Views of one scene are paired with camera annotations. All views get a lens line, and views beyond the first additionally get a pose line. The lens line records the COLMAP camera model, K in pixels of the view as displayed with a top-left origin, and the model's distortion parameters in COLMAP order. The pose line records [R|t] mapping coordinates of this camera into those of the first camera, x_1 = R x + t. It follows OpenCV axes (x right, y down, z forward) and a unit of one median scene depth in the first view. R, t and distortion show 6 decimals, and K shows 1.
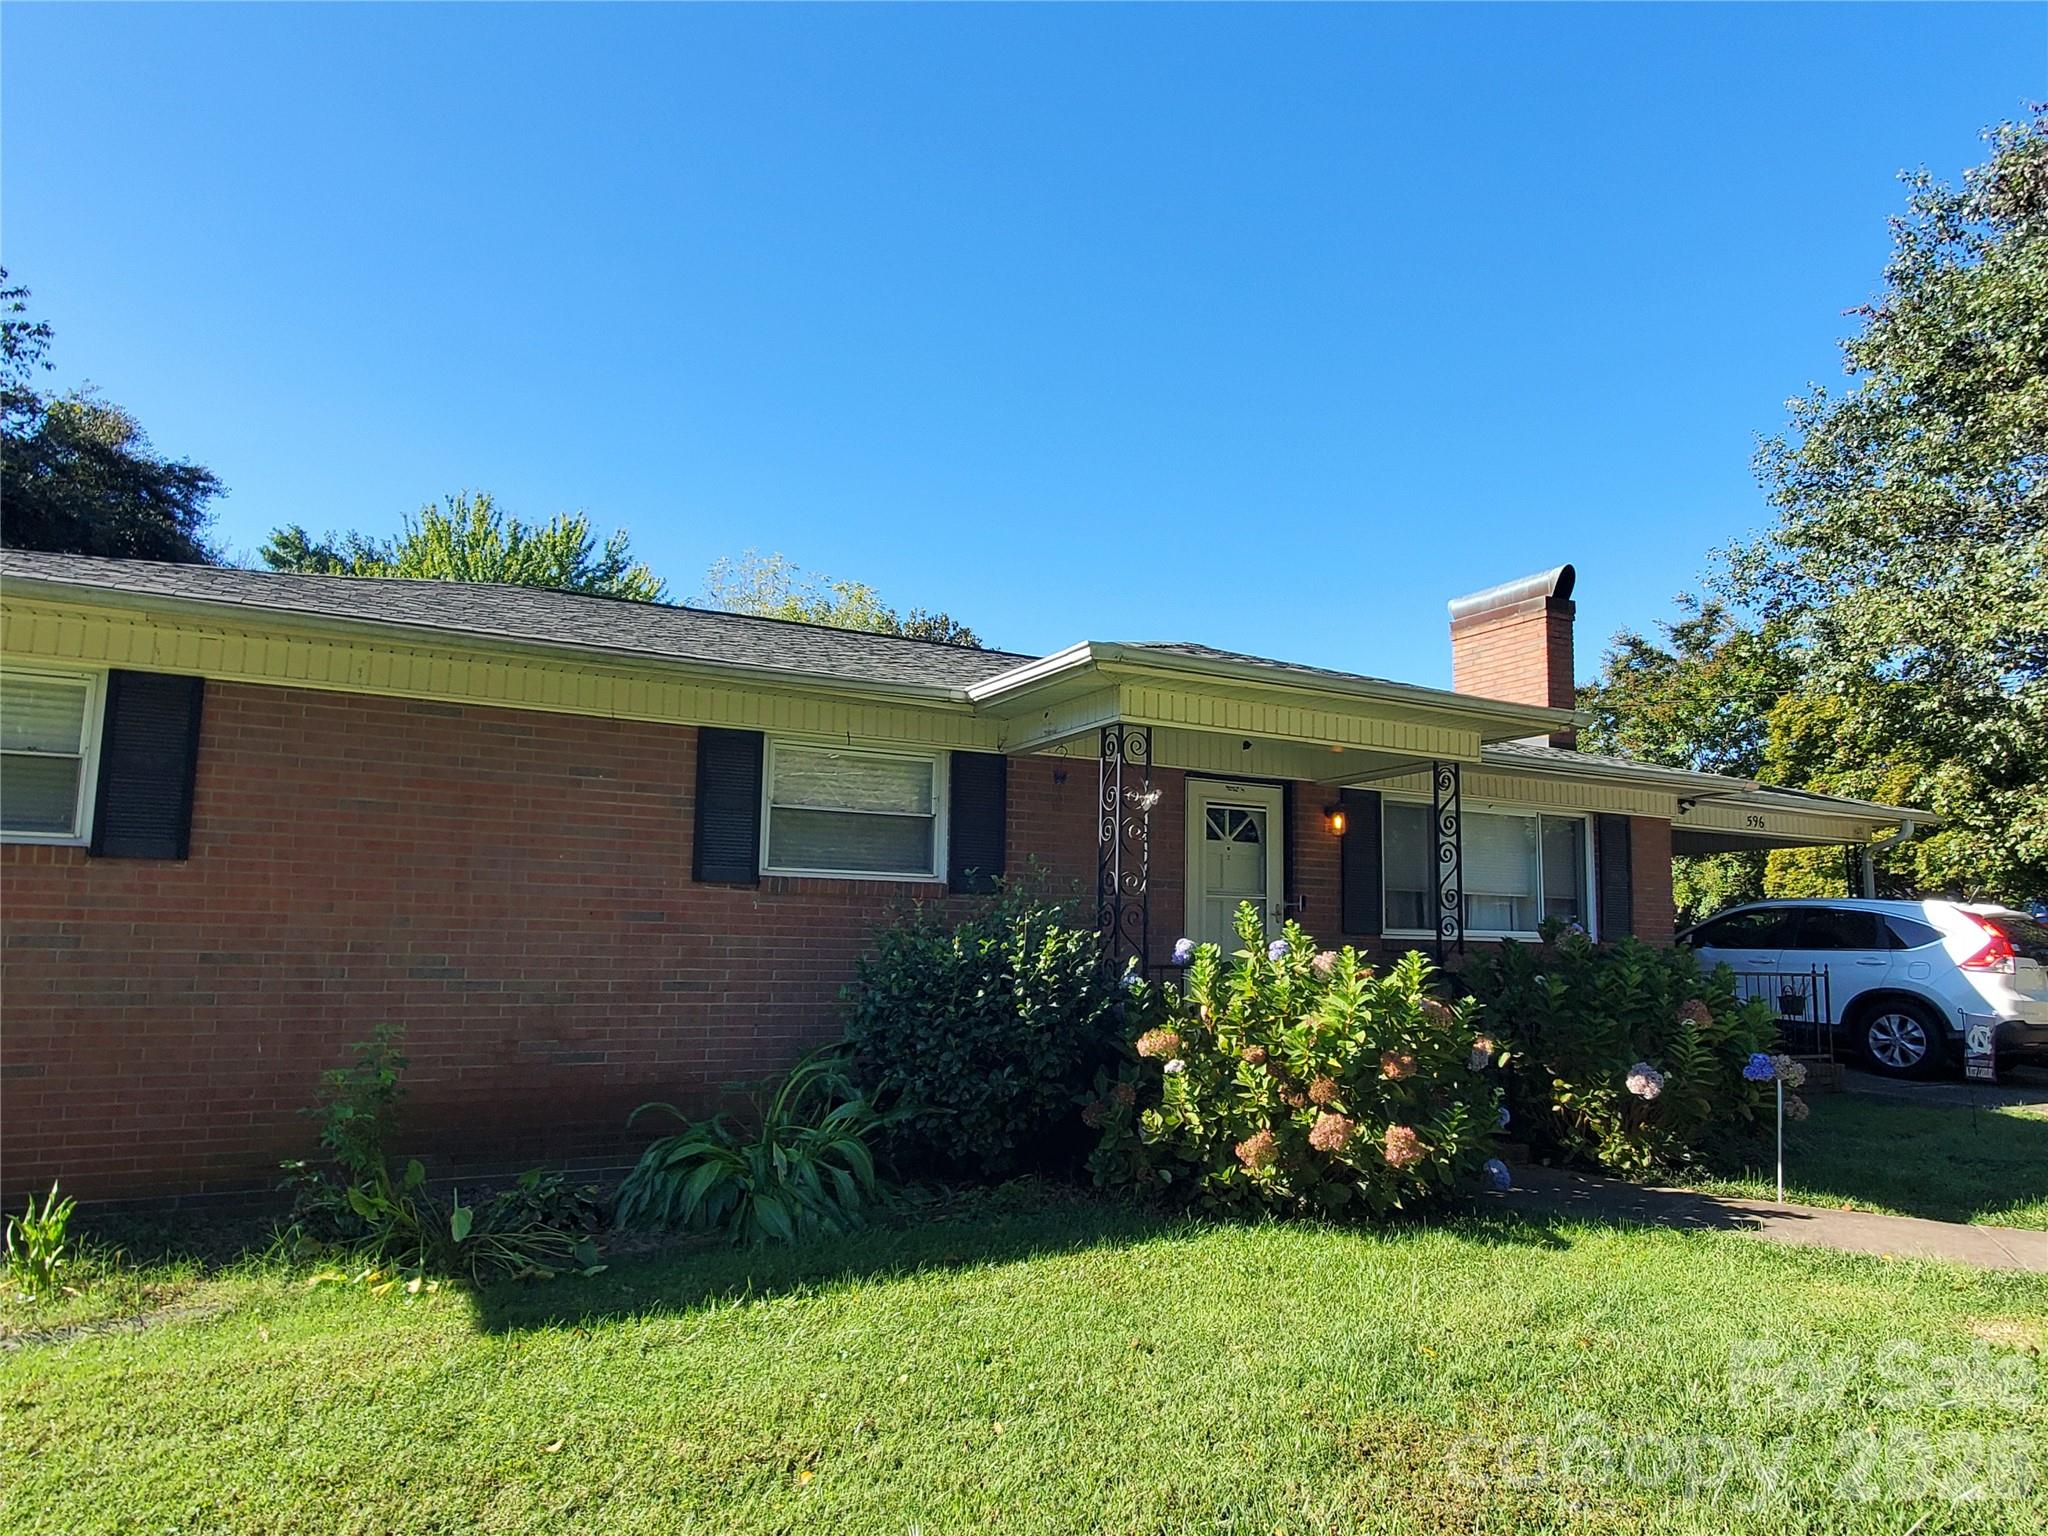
lens RADIAL K [[1245.3, 0, 1016.9], [0, 1245.3, 774.1], [0, 0, 1]] dist [0.007851, 0.003041]
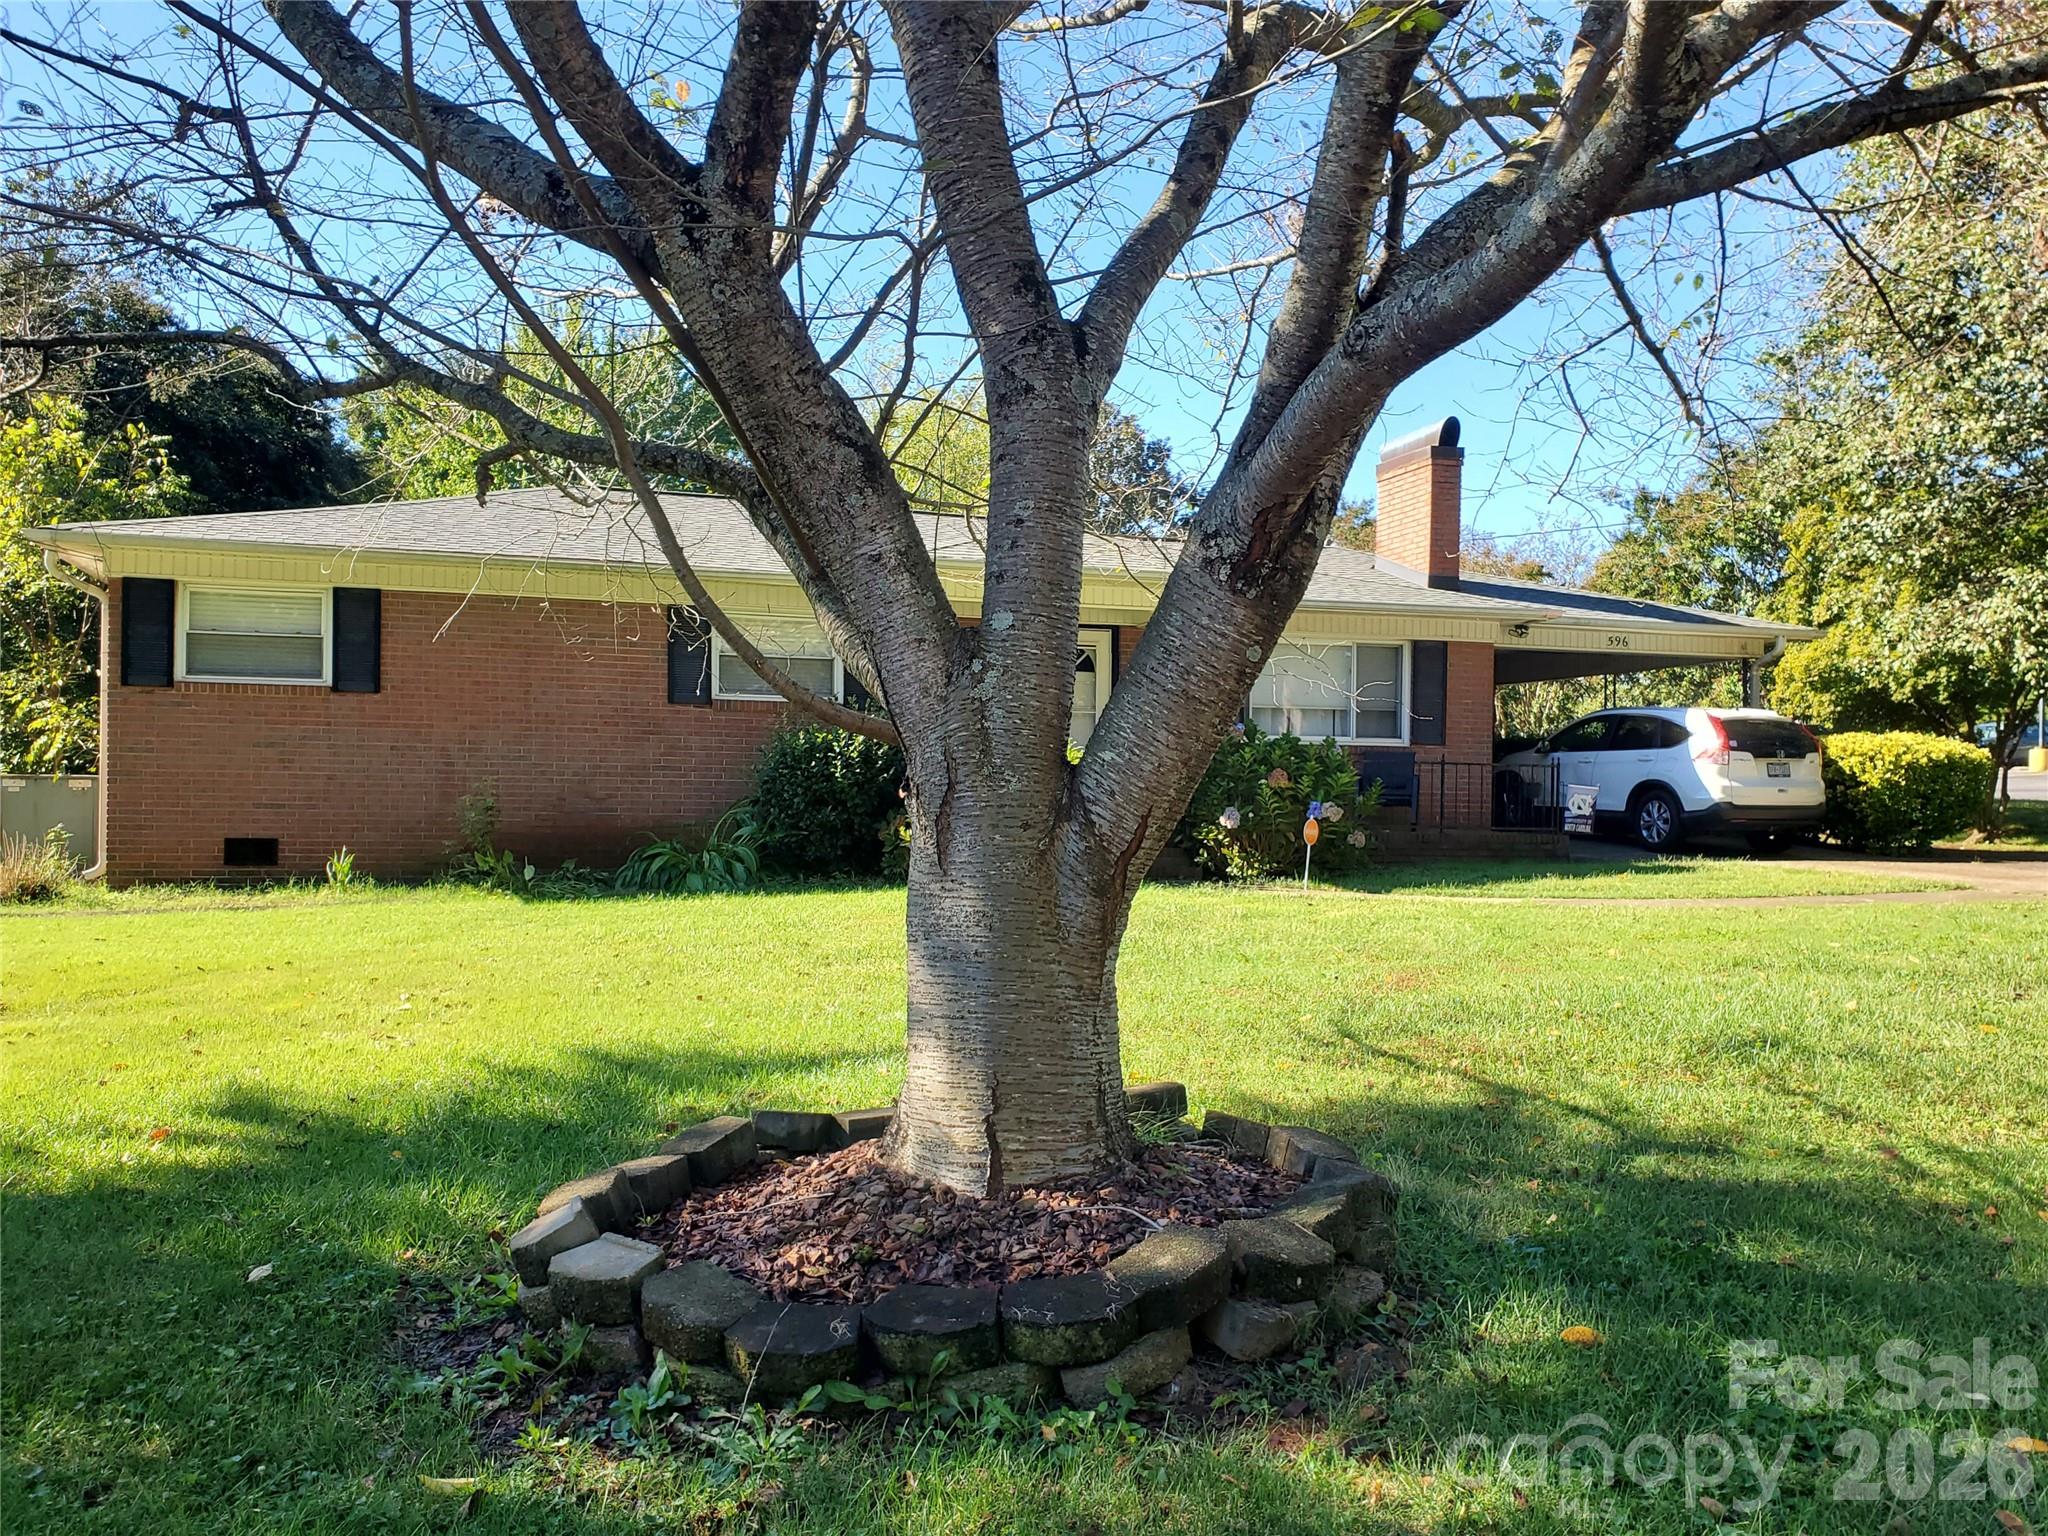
lens RADIAL K [[1667.2, 0, 1024.0], [0, 1667.2, 768.0], [0, 0, 1]] dist [0.098598, -0.219794]
pose [[0.985619, -0.008369, -0.168773, 0.540642], [0.027745, 0.993233, 0.112776, -0.058878], [0.166687, -0.115837, 0.979182, -1.012225]]
